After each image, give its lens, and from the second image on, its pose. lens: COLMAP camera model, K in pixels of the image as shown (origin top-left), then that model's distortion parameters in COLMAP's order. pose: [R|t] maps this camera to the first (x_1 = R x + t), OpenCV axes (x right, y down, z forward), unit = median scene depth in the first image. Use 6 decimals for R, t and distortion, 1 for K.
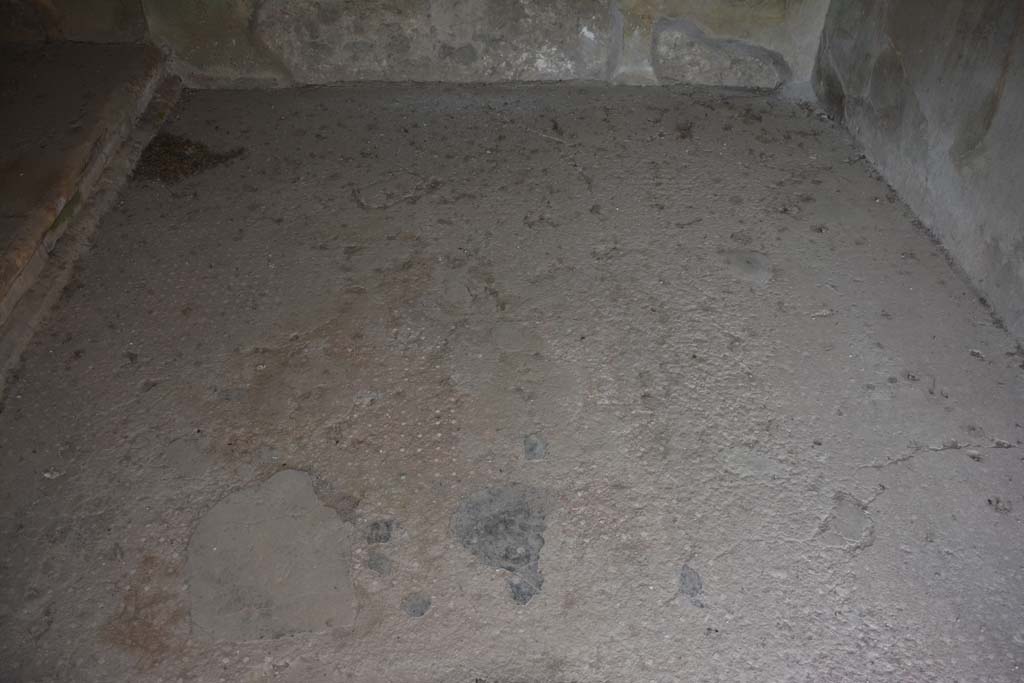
lens RADIAL K [[797.3, 0, 512.3], [0, 797.3, 344.9], [0, 0, 1]] dist [-0.161124, 0.119727]
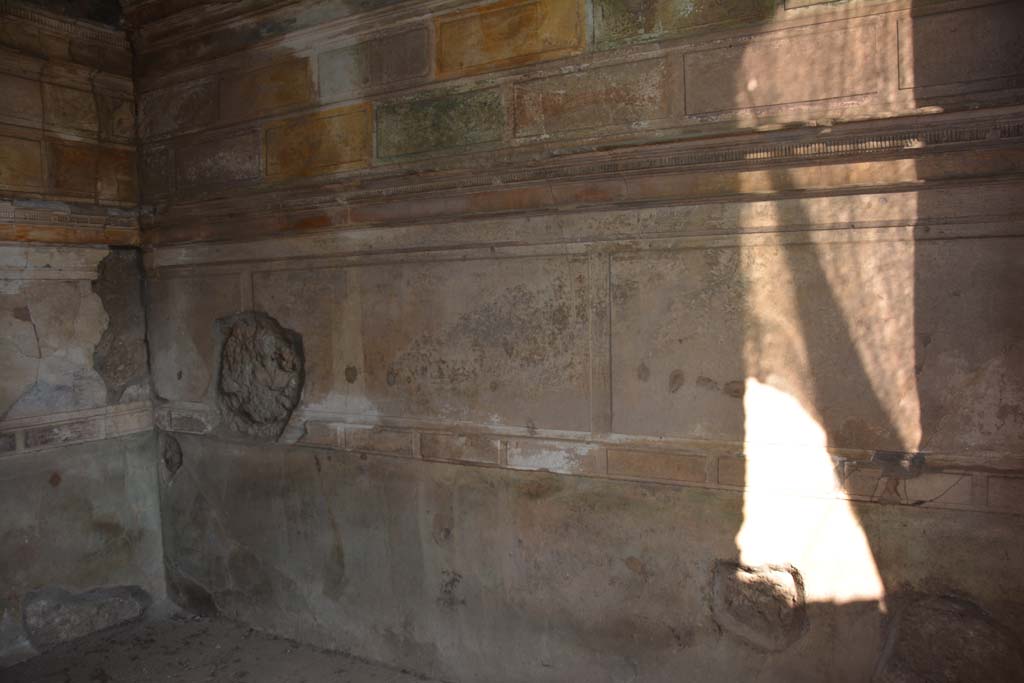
lens RADIAL K [[797.3, 0, 508.4], [0, 797.3, 349.0], [0, 0, 1]] dist [-0.161124, 0.119727]
pose [[0.544058, -0.091316, 0.834064, -0.302549], [0.578566, 0.760765, -0.294106, 0.016429], [-0.607670, 0.642572, 0.466732, -0.120868]]
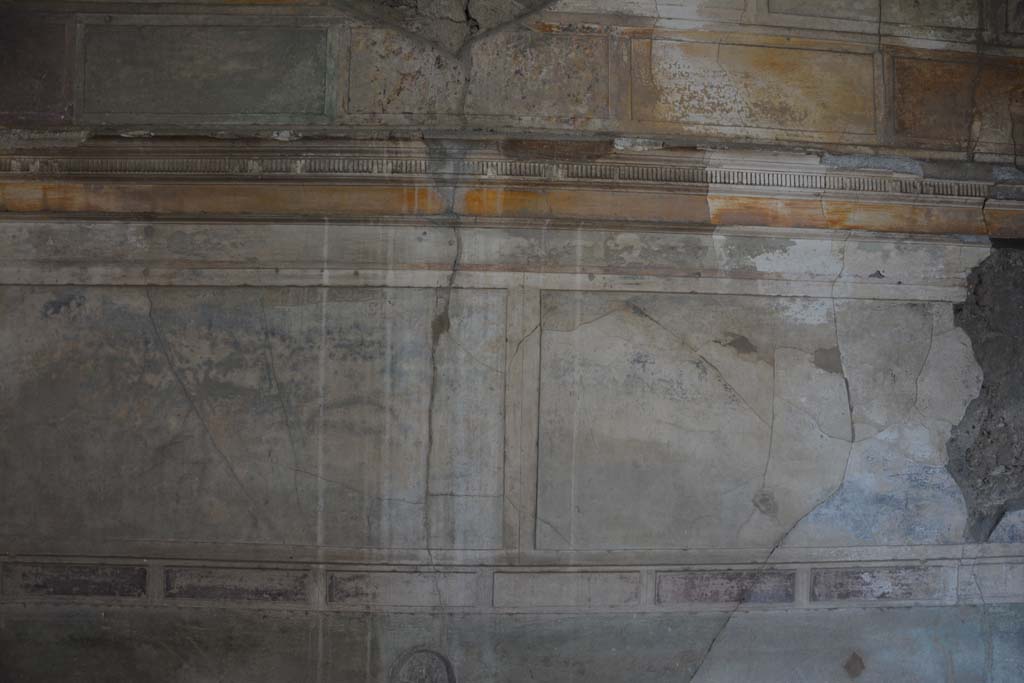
lens RADIAL K [[775.6, 0, 506.8], [0, 775.6, 342.4], [0, 0, 1]] dist [-0.148538, 0.098179]
pose [[0.999957, -0.002248, 0.008964, -0.027873], [0.007625, 0.748790, -0.662764, -0.359684], [-0.005223, 0.662804, 0.748775, 0.321626]]
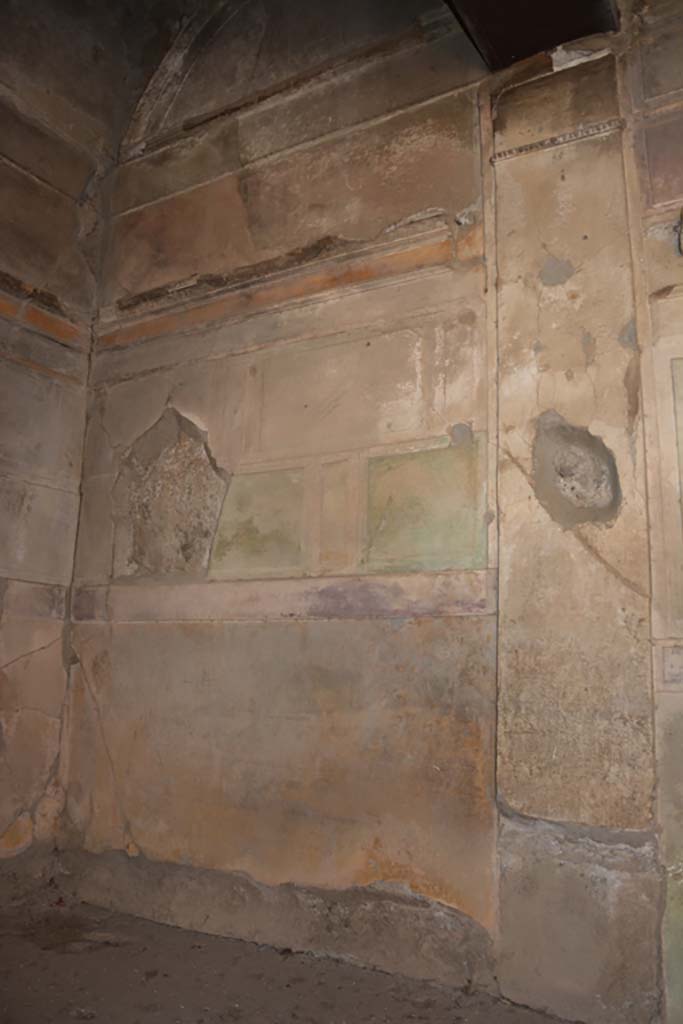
lens RADIAL K [[797.3, 0, 342.8], [0, 797.3, 519.2], [0, 0, 1]] dist [-0.161124, 0.119727]
pose [[0.833083, -0.099712, -0.544087, -0.358889], [-0.370529, 0.629735, -0.682746, -0.205876], [0.410709, 0.770384, 0.487675, 0.425994]]
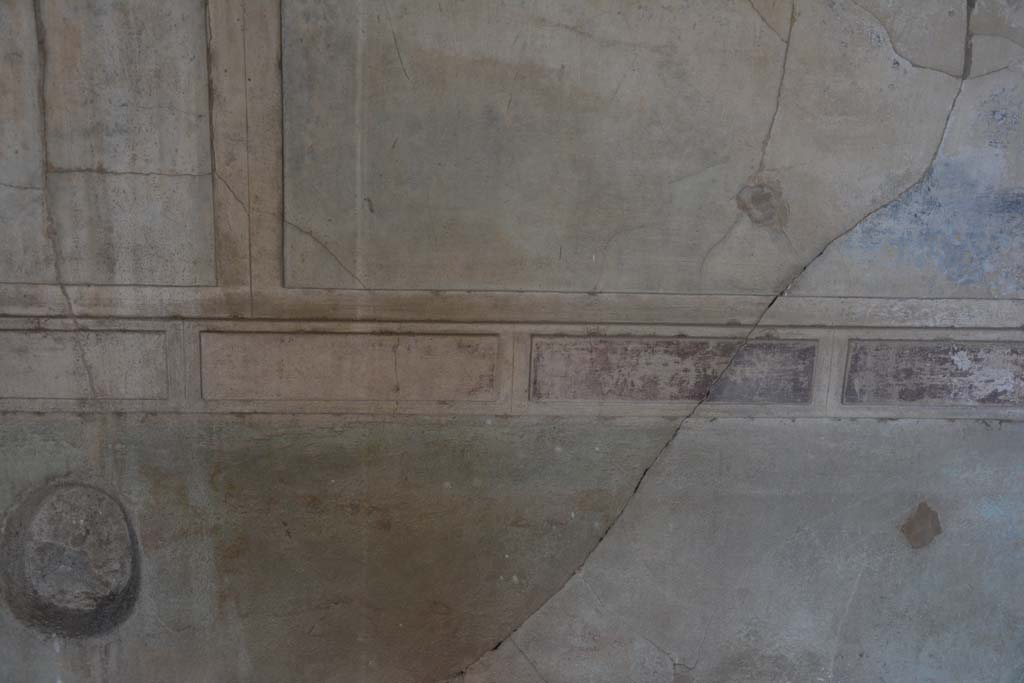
lens RADIAL K [[1053.9, 0, 508.5], [0, 1053.9, 342.6], [0, 0, 1]] dist [0.012939, 0.000000]
pose [[0.999505, 0.003525, 0.031265, 0.071302], [0.010613, 0.897685, -0.440509, -0.435401], [-0.029619, 0.440623, 0.897204, 0.516834]]
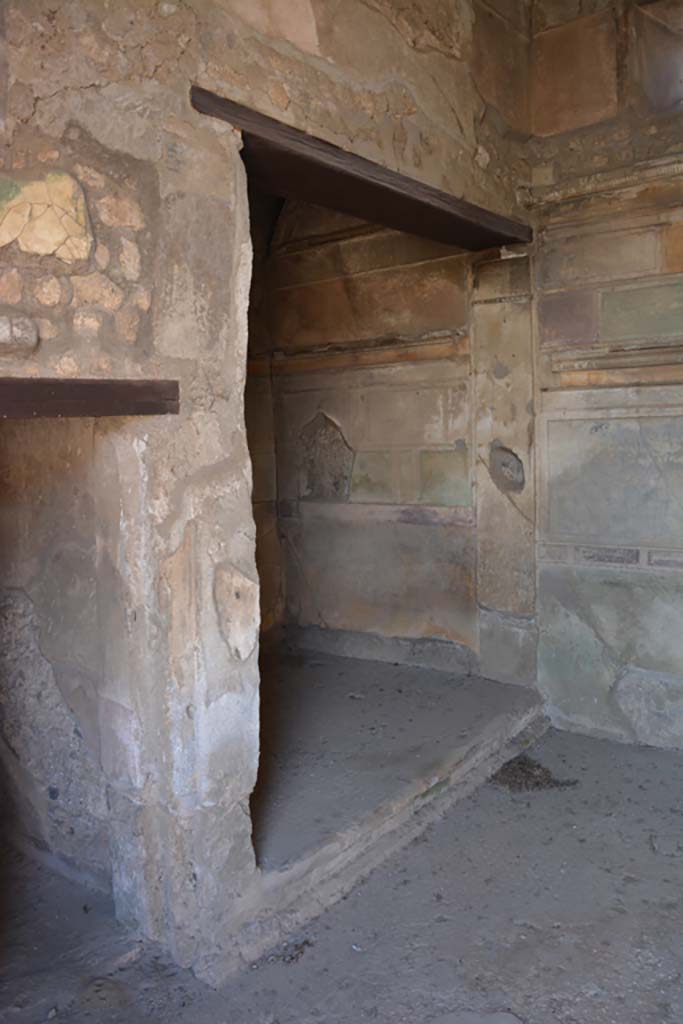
lens RADIAL K [[797.3, 0, 345.9], [0, 797.3, 518.4], [0, 0, 1]] dist [-0.161124, 0.119727]
pose [[0.755416, 0.024625, -0.654783, 0.172677], [-0.391759, 0.817992, -0.421205, 0.070955], [0.525236, 0.574702, 0.627571, -0.217006]]
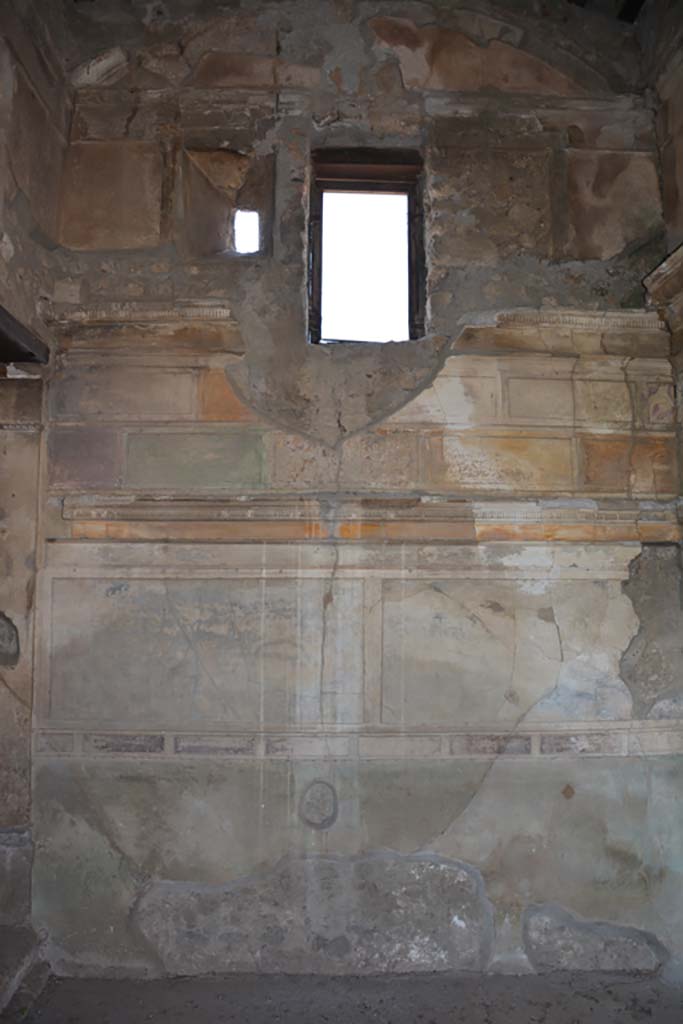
lens RADIAL K [[797.3, 0, 341.1], [0, 797.3, 521.5], [0, 0, 1]] dist [-0.161124, 0.119727]
pose [[0.999762, -0.016386, -0.014416, -0.036729], [0.000890, 0.690599, -0.723237, -0.037746], [0.021807, 0.723052, 0.690449, -0.083749]]
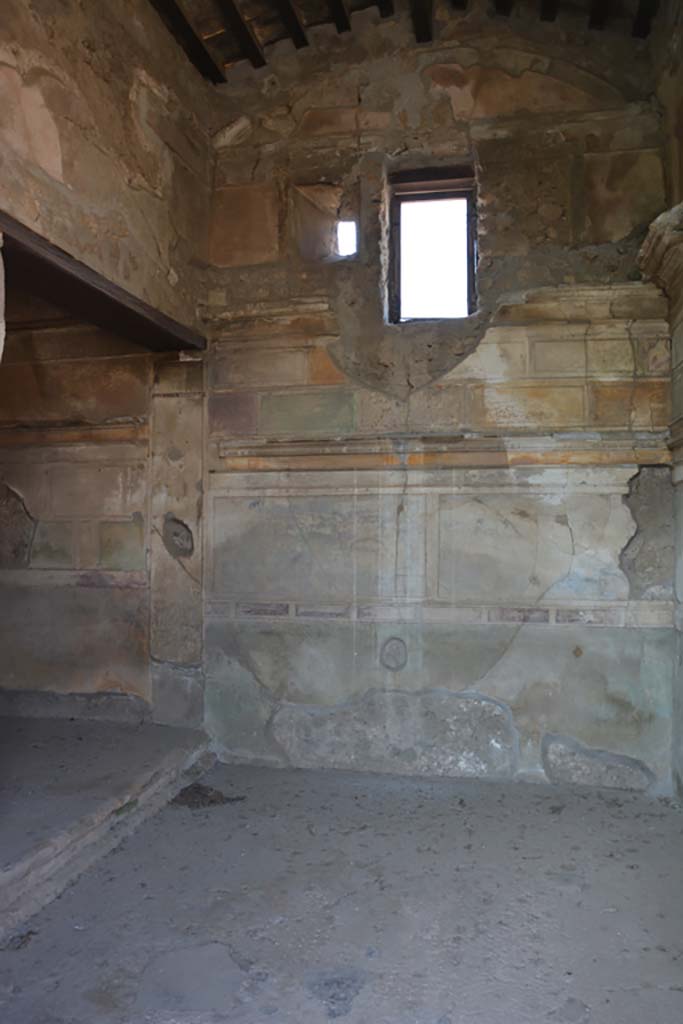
lens RADIAL K [[797.3, 0, 336.6], [0, 797.3, 518.4], [0, 0, 1]] dist [-0.161124, 0.119727]
pose [[0.964518, -0.021643, -0.263130, 0.214964], [-0.160521, 0.743198, -0.649530, 0.278834], [0.209615, 0.668721, 0.713353, -0.363916]]
